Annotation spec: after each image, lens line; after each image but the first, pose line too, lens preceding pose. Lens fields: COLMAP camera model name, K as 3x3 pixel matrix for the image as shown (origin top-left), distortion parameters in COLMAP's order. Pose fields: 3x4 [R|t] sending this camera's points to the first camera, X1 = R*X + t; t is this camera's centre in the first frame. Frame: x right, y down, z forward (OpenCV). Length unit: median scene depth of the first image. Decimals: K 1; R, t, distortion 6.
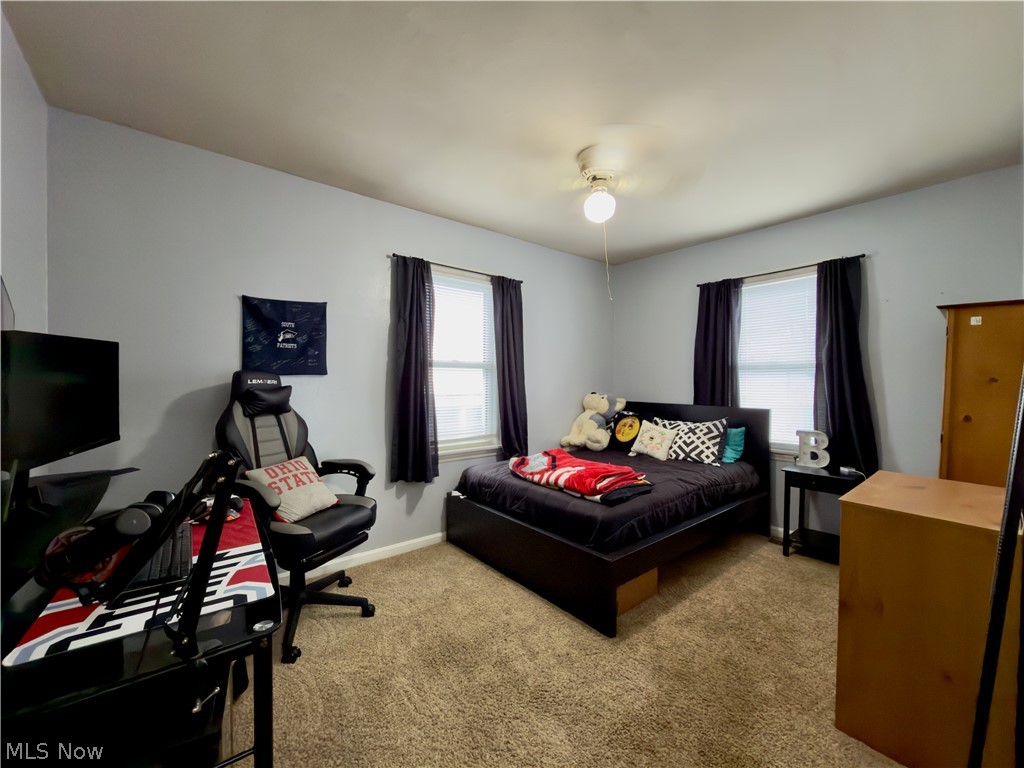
lens RADIAL K [[419.8, 0, 518.3], [0, 419.8, 387.5], [0, 0, 1]] dist [-0.000006, -0.000023]
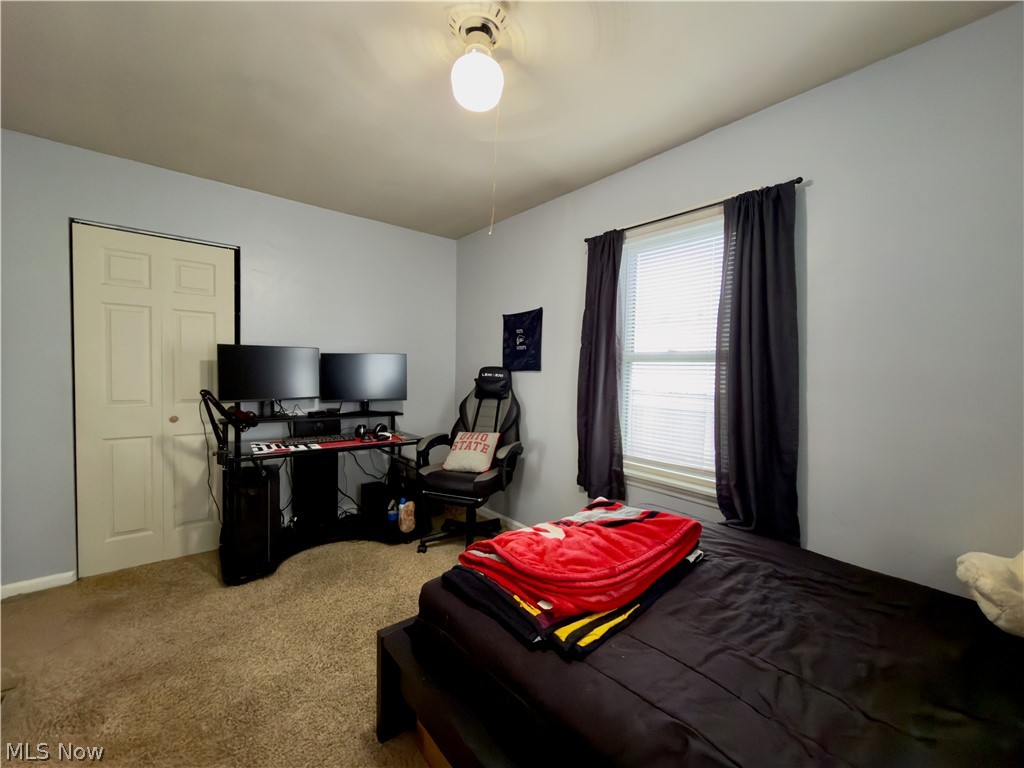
lens RADIAL K [[419.8, 0, 518.3], [0, 419.8, 387.5], [0, 0, 1]] dist [-0.000006, -0.000023]
pose [[0.006679, 0.035815, -0.999336, 0.733148], [-0.040206, 0.998560, 0.035519, -0.023535], [0.999169, 0.039942, 0.008109, 0.988444]]
